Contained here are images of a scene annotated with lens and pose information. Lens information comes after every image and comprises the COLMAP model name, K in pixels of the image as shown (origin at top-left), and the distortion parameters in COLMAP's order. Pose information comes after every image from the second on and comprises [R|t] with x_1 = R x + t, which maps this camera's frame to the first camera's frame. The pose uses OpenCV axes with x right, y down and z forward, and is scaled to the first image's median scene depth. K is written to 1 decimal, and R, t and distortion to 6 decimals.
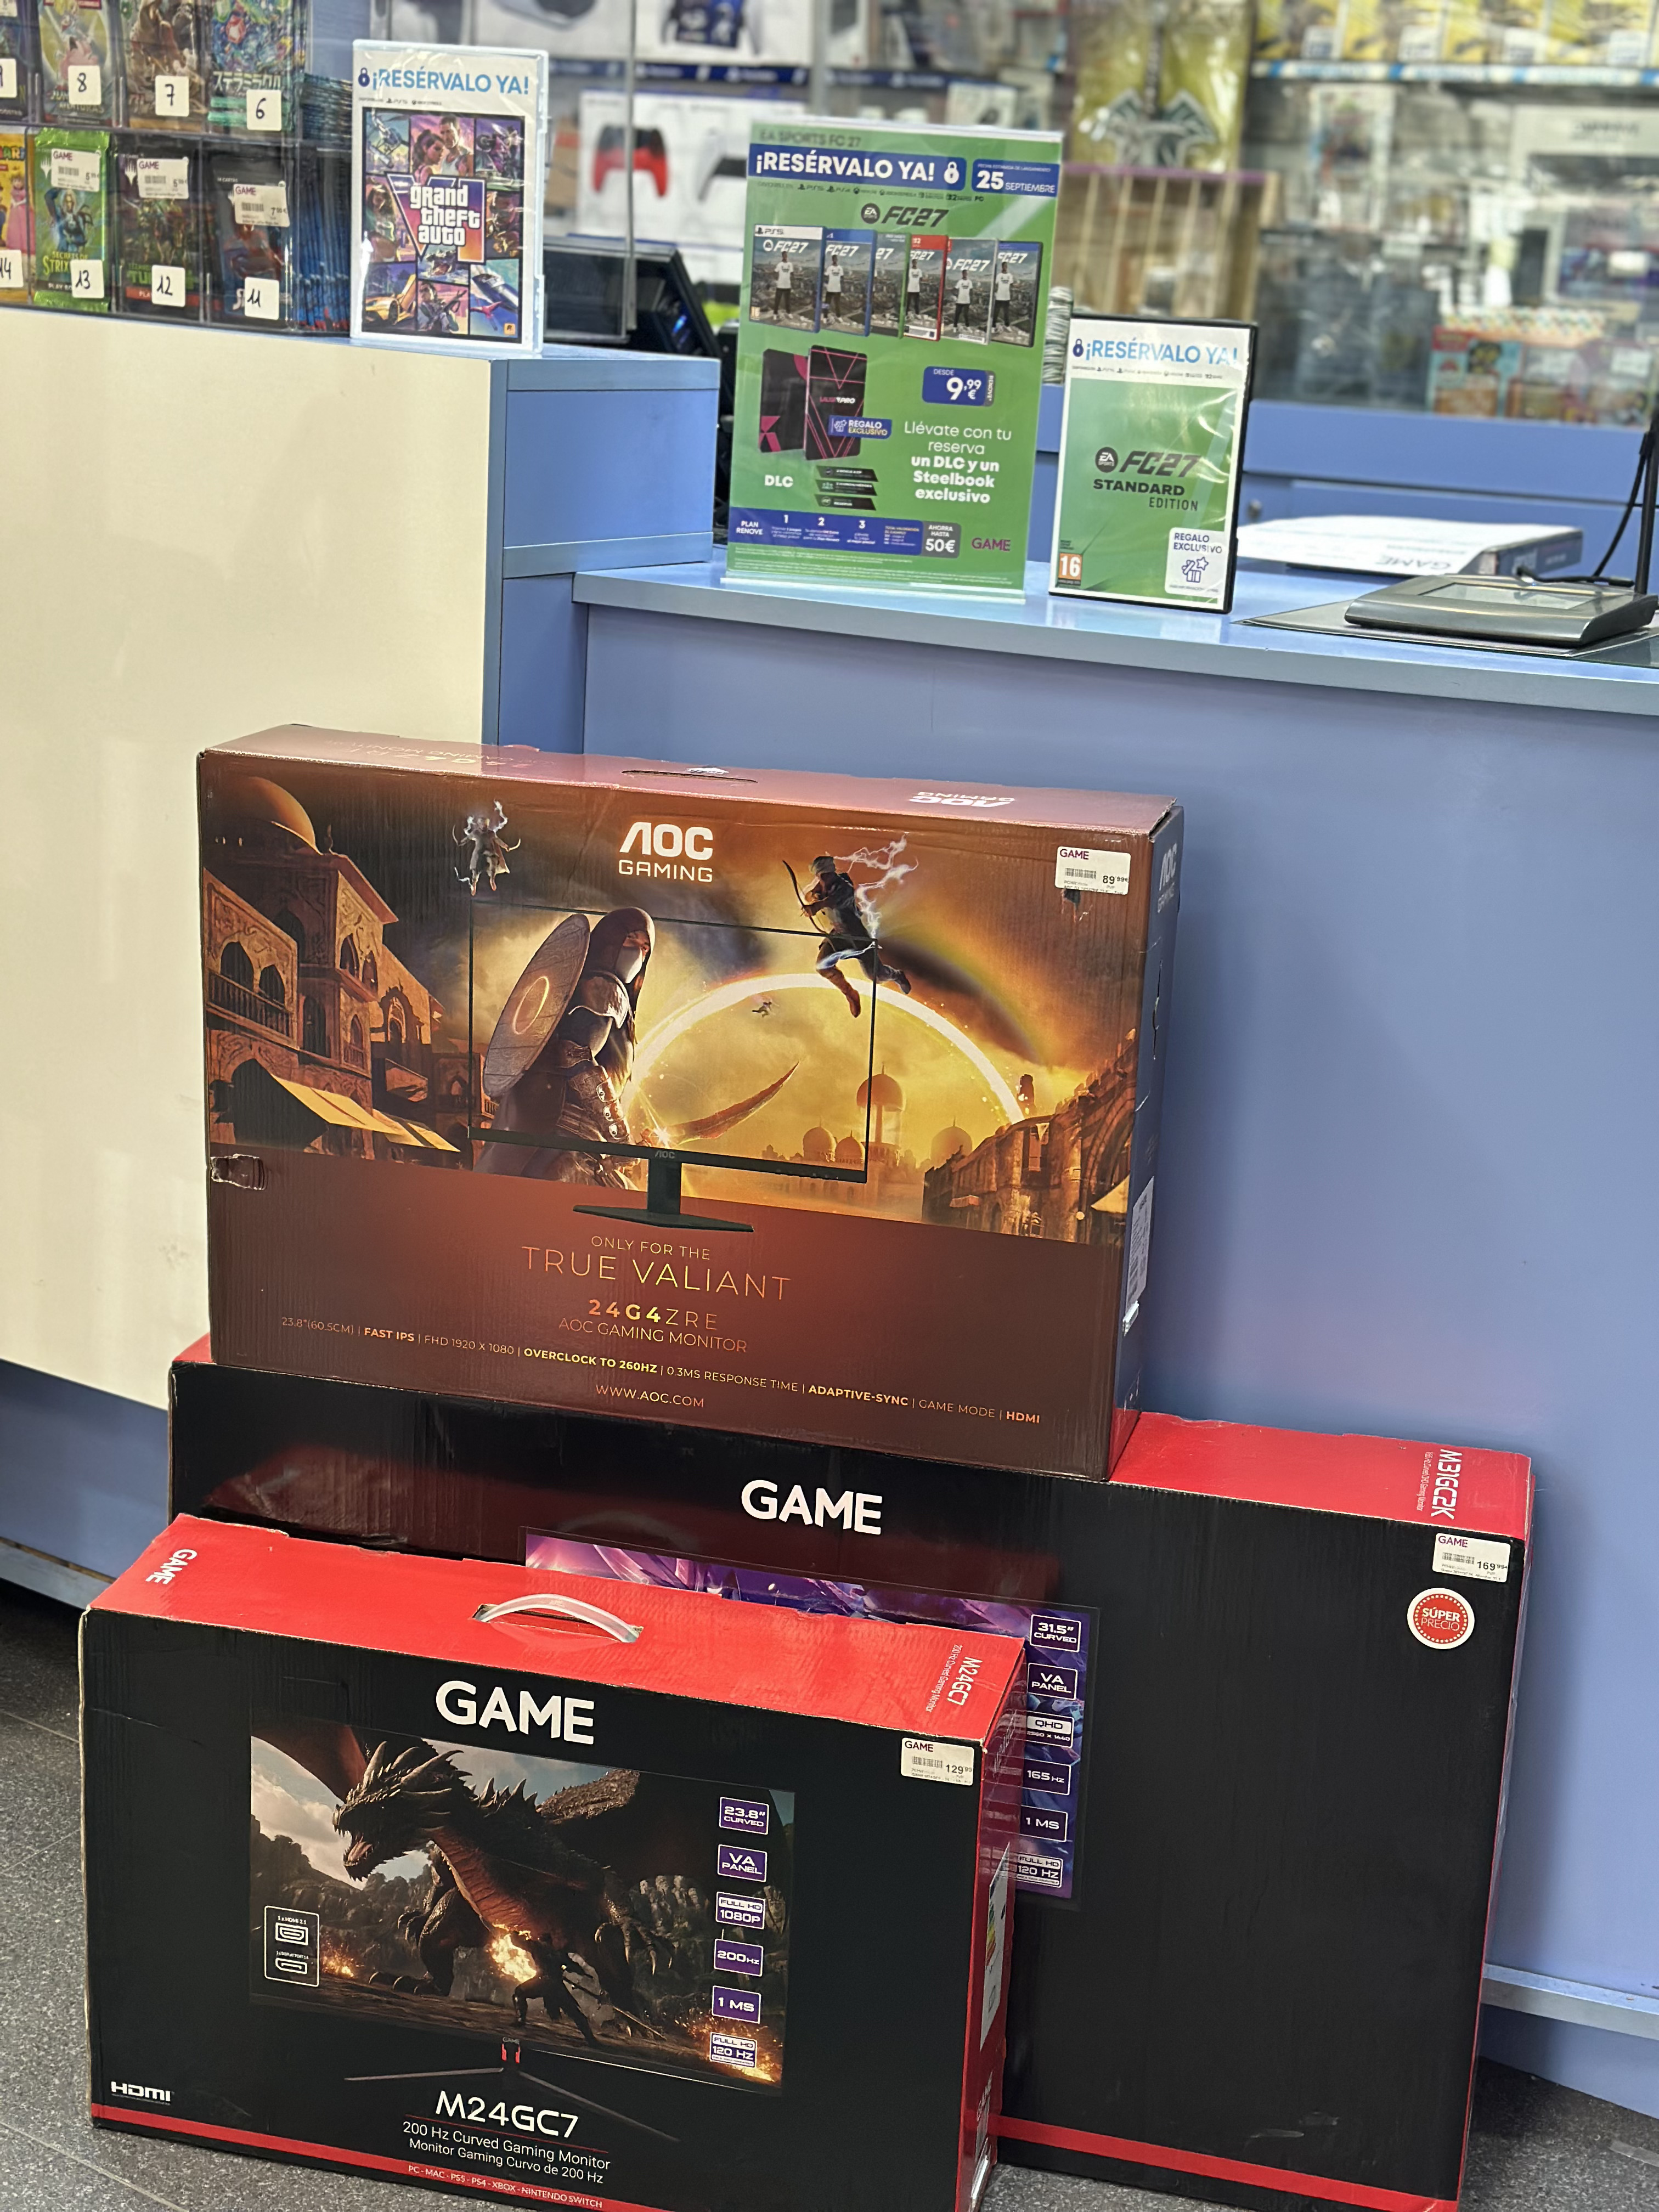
lens RADIAL K [[3095.6, 0, 836.1], [0, 3095.6, 1109.7], [0, 0, 1]] dist [0.252051, -0.569469]
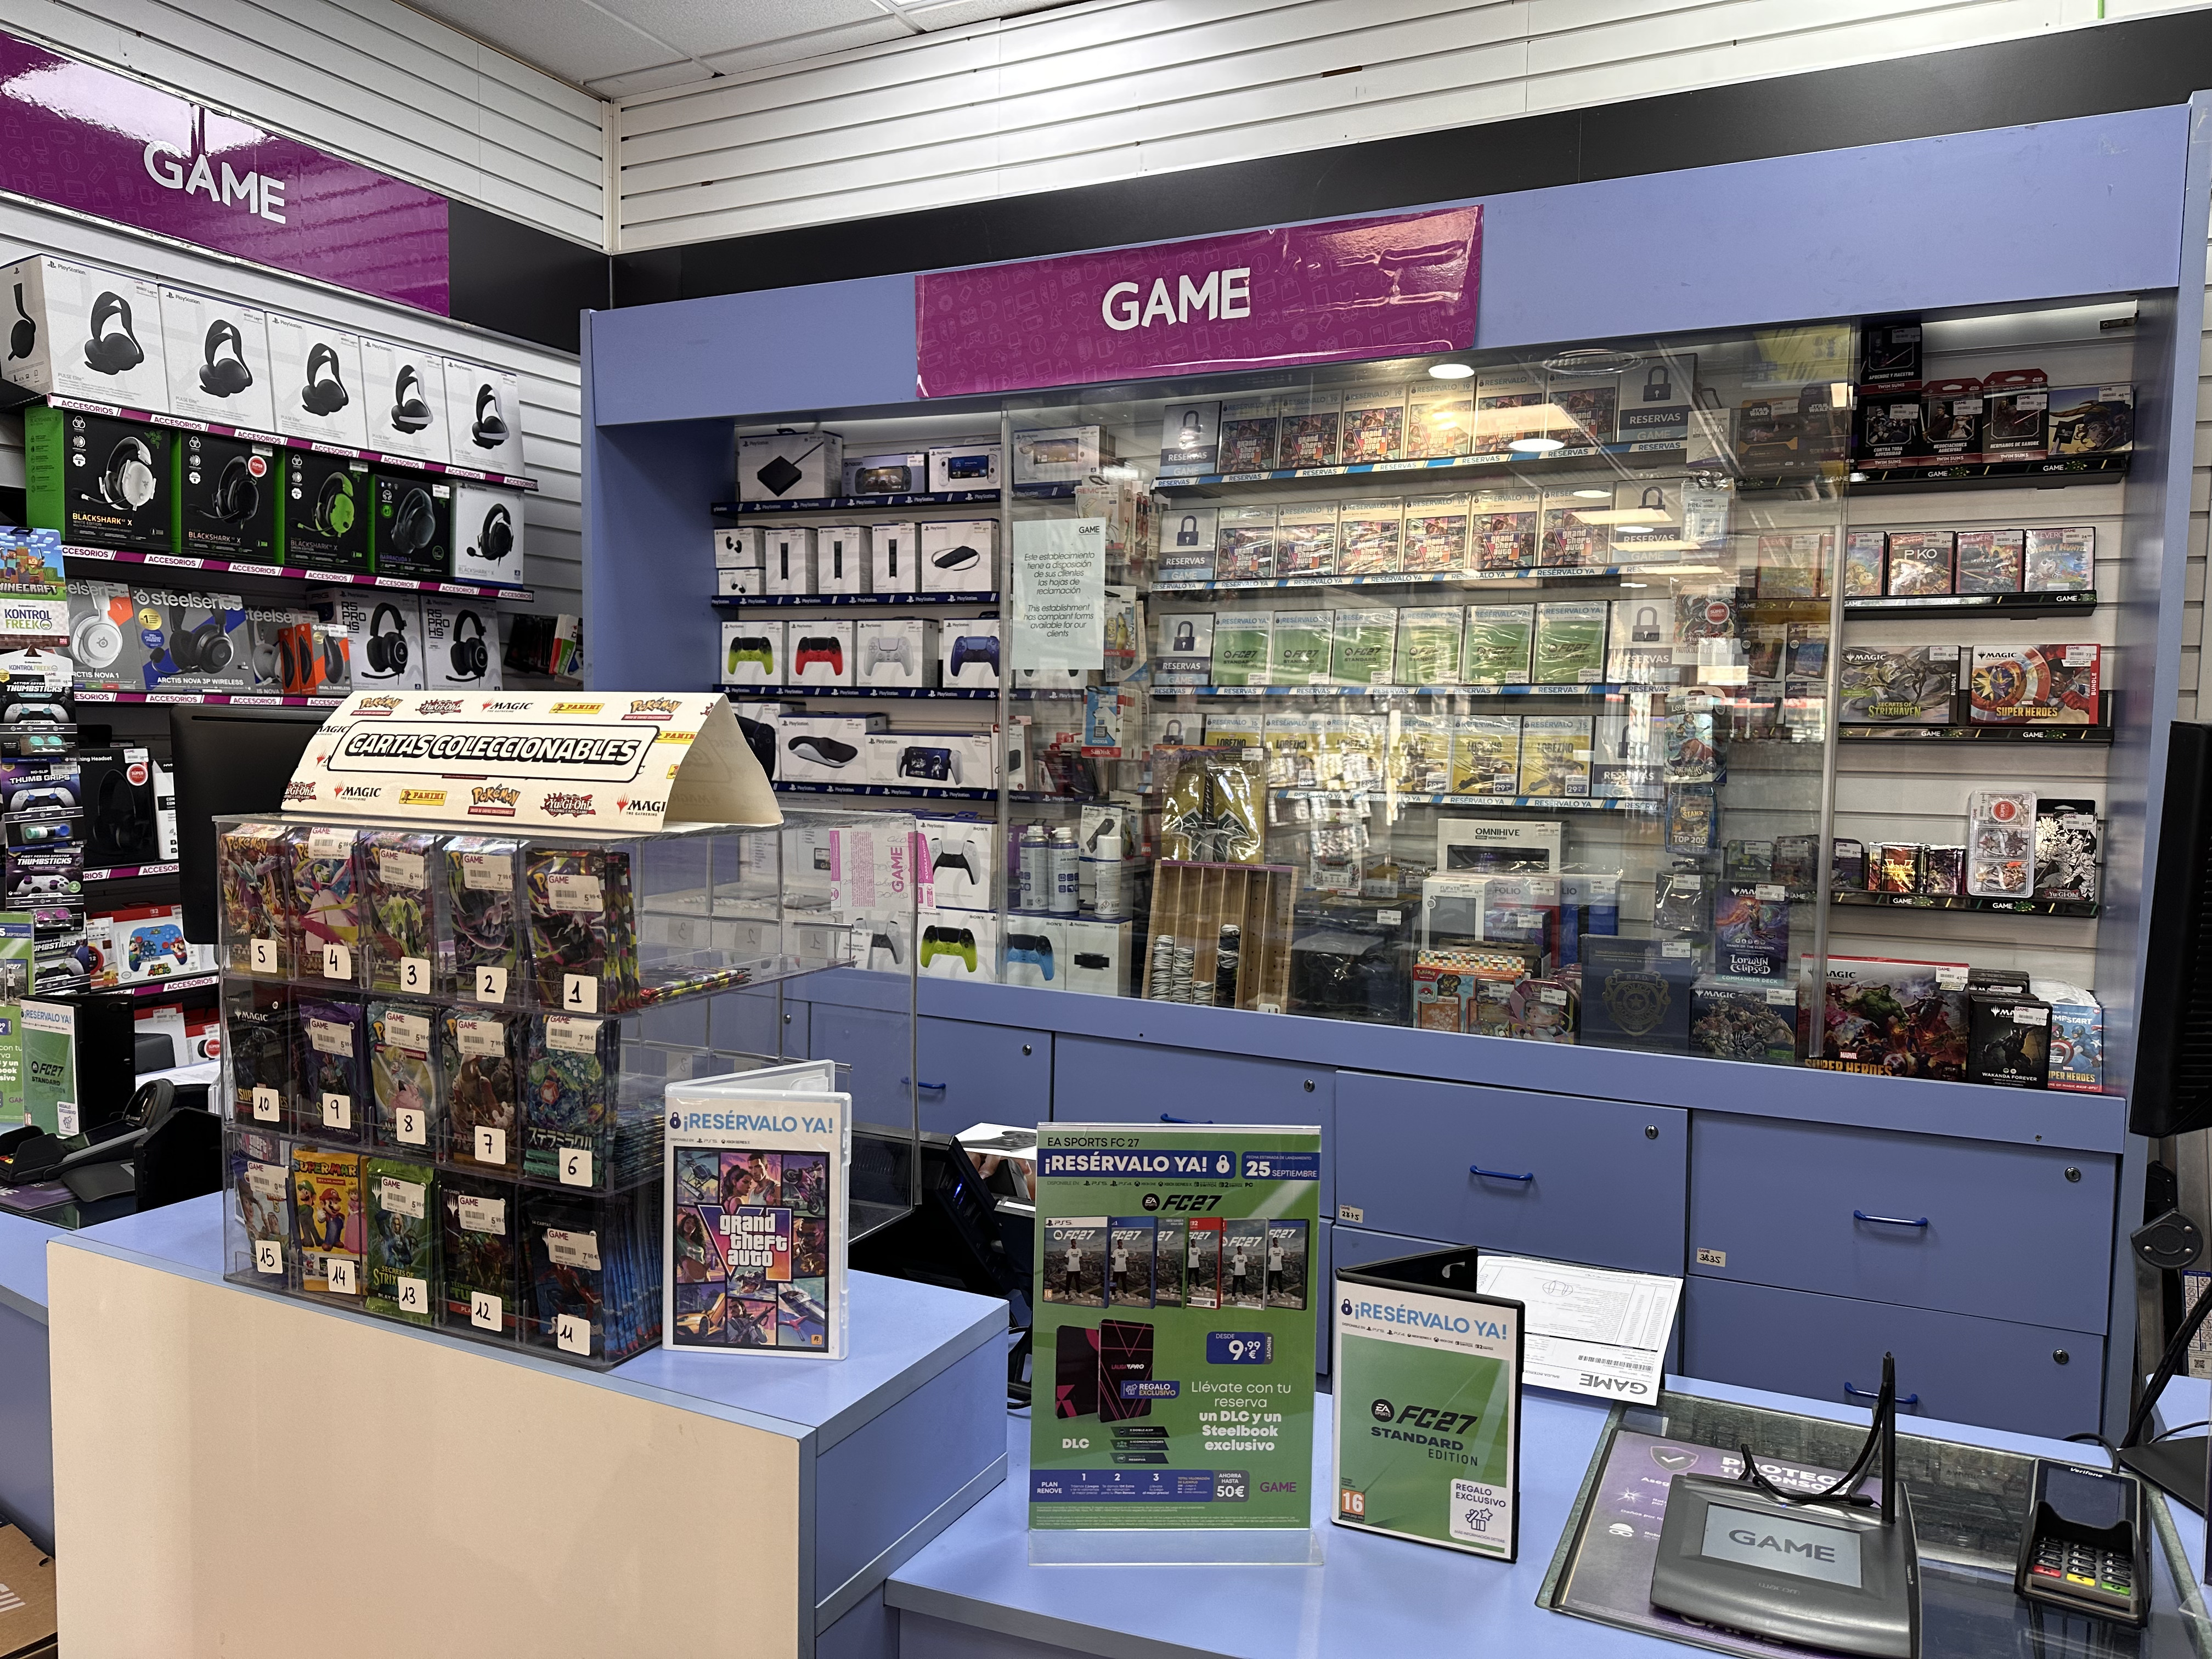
lens RADIAL K [[1542.2, 0, 1106.7], [0, 1542.2, 840.9], [0, 0, 1]] dist [0.123856, -0.163755]
pose [[0.994746, -0.049475, 0.089622, -0.045998], [0.066077, 0.978977, -0.192973, -0.302628], [-0.078191, 0.197882, 0.977102, 0.448178]]
